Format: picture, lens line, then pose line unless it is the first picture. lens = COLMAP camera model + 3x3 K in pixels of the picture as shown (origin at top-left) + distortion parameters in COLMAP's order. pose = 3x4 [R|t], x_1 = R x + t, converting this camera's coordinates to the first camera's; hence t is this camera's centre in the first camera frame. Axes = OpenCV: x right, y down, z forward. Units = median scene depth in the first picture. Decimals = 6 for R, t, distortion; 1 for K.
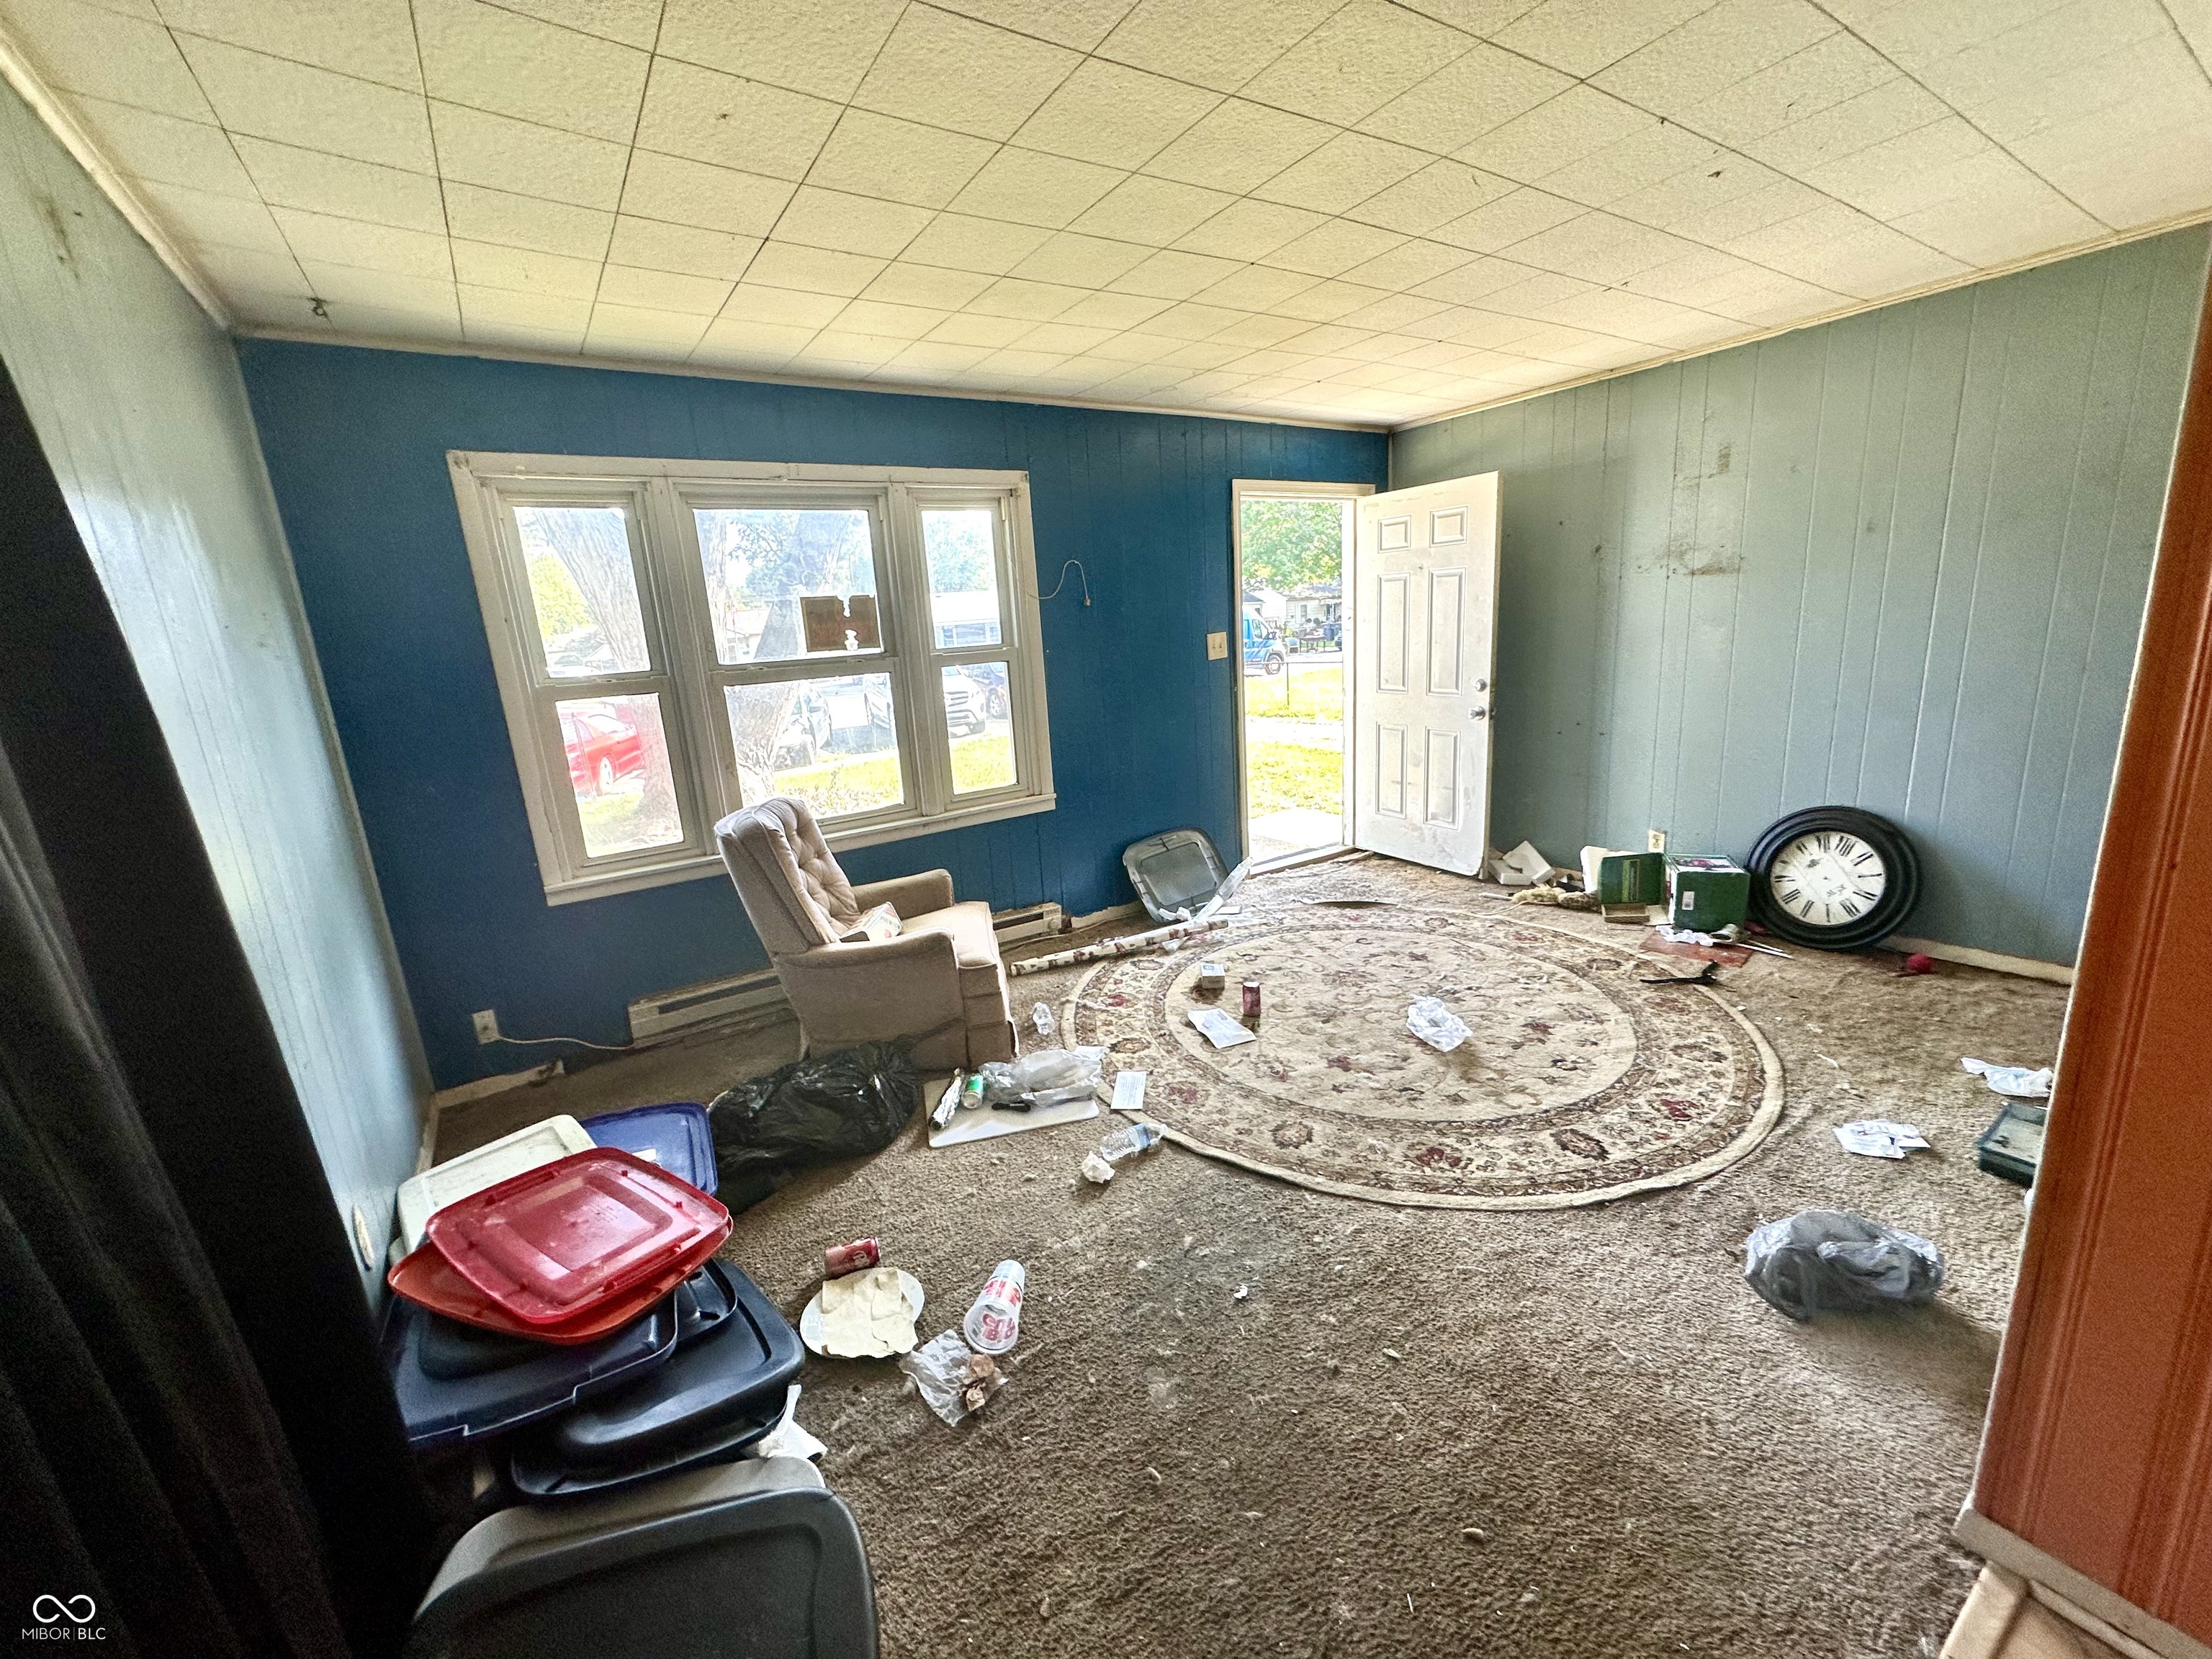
lens RADIAL K [[883.3, 0, 1108.2], [0, 883.3, 830.9], [0, 0, 1]] dist [-0.002348, 0.000178]
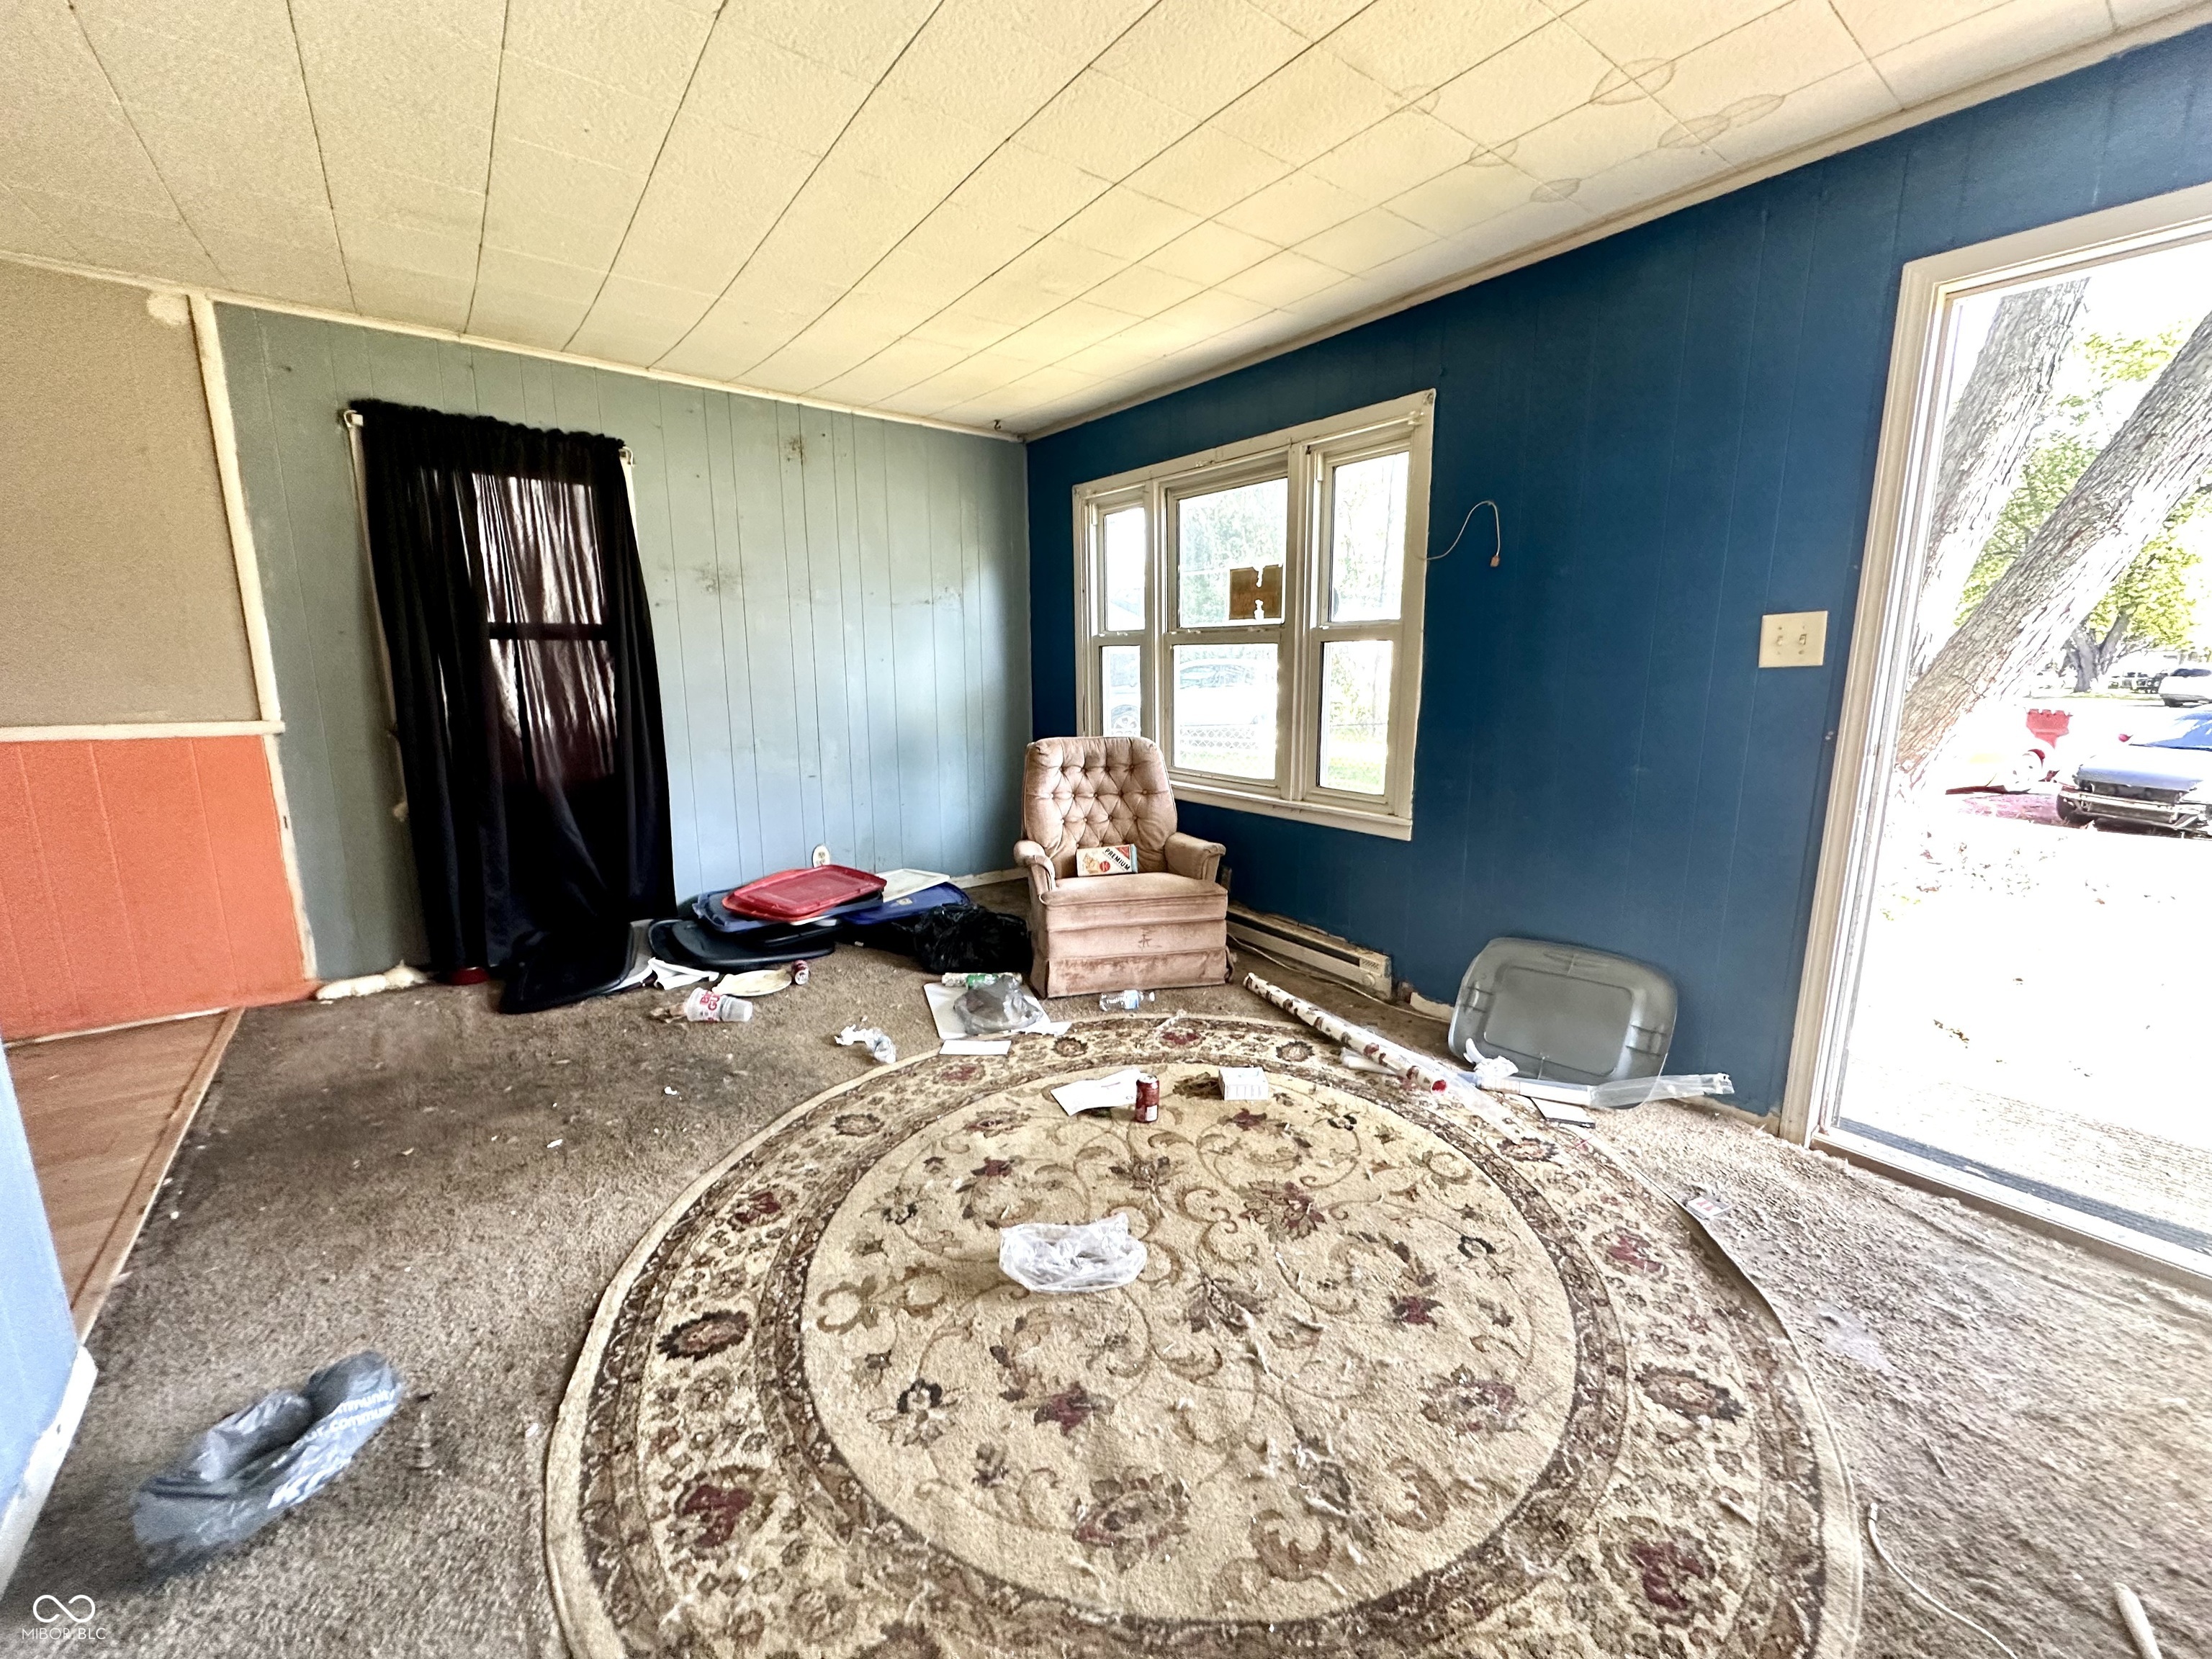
lens RADIAL K [[883.3, 0, 1108.2], [0, 883.3, 830.9], [0, 0, 1]] dist [-0.002348, 0.000178]
pose [[0.062649, 0.254917, -0.964931, 0.768025], [-0.233746, 0.943688, 0.234128, -0.176752], [0.970277, 0.210881, 0.118707, 0.778499]]
